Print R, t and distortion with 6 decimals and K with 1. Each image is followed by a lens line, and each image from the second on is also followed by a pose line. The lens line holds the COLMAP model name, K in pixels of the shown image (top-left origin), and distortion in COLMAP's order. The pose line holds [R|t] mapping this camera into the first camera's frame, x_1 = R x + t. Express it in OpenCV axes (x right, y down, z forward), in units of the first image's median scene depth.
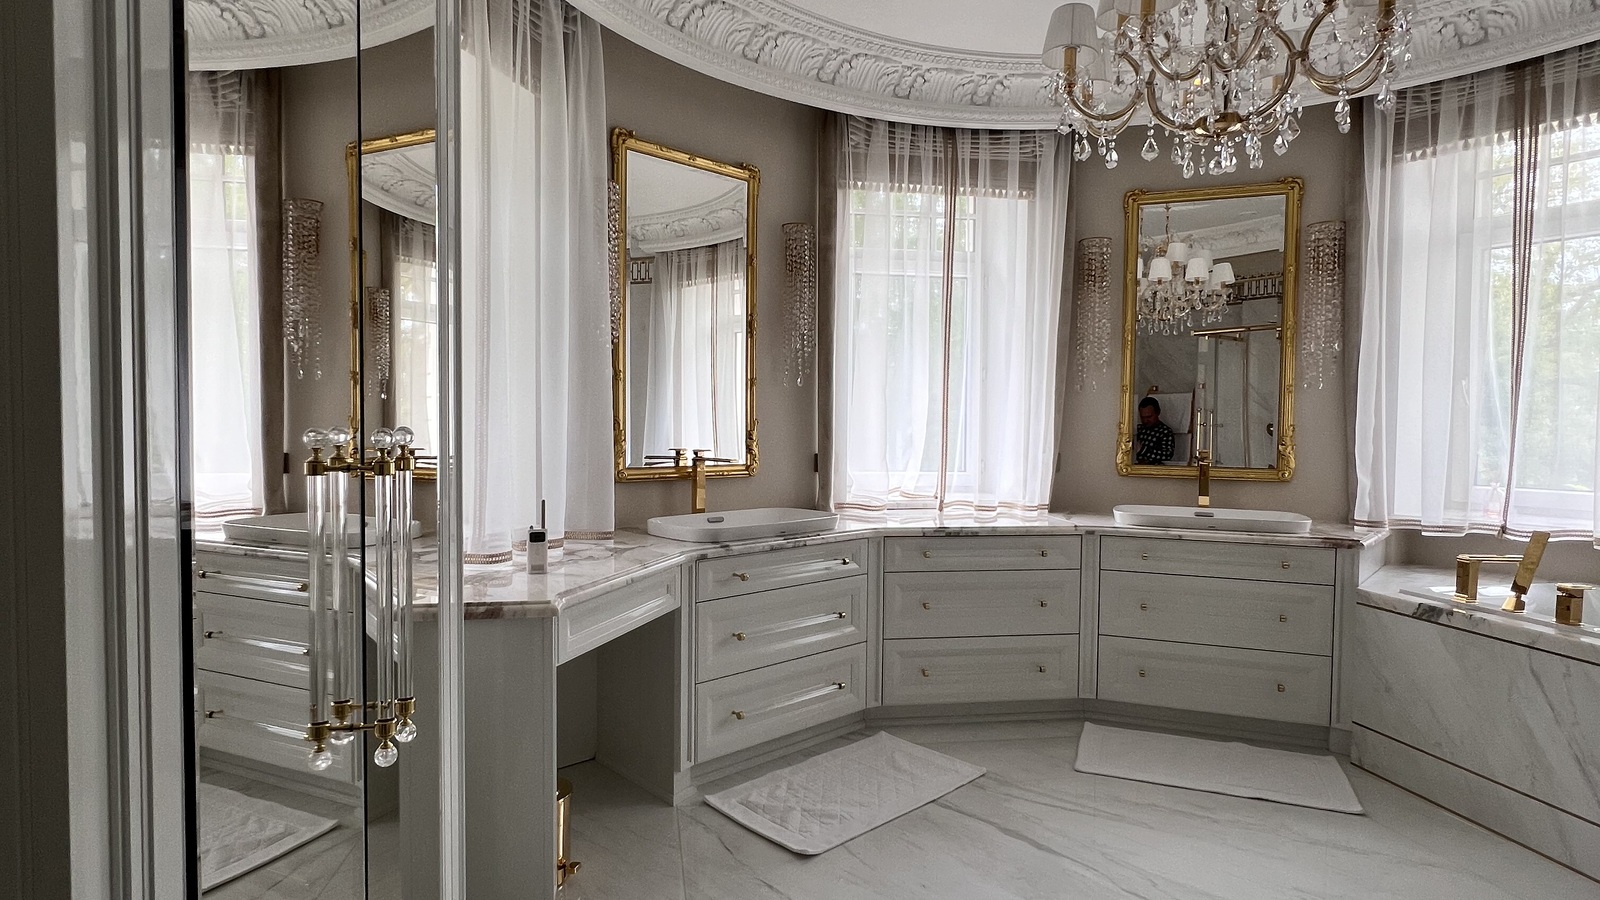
lens RADIAL K [[865.0, 0, 795.6], [0, 865.0, 448.7], [0, 0, 1]] dist [0.006389, -0.000565]
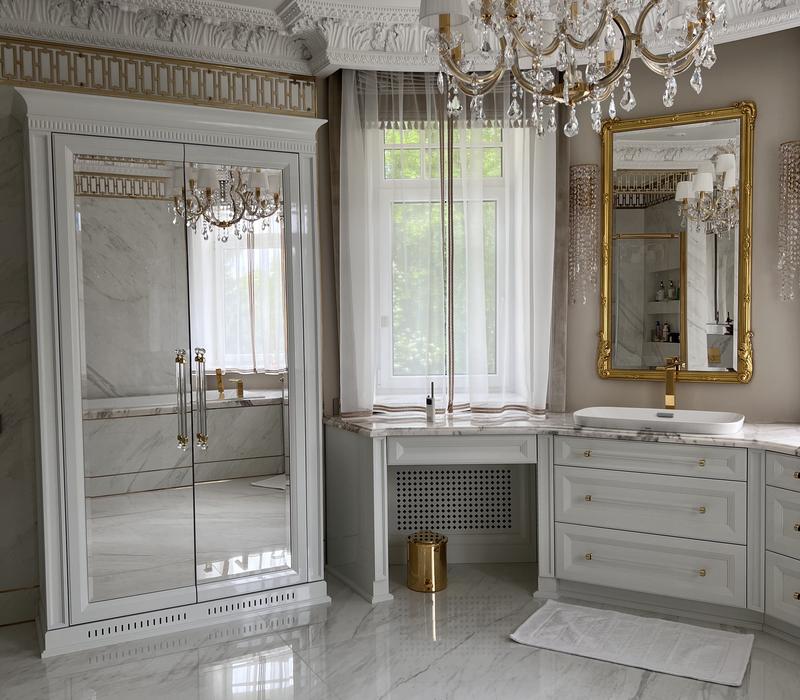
lens RADIAL K [[801.0, 0, 400.5], [0, 801.0, 352.9], [0, 0, 1]] dist [0.083144, -0.130765]
pose [[0.295177, 0.036008, -0.954764, 0.843935], [-0.014541, 0.999343, 0.033193, -0.036831], [0.955332, 0.004085, 0.295507, 0.285841]]
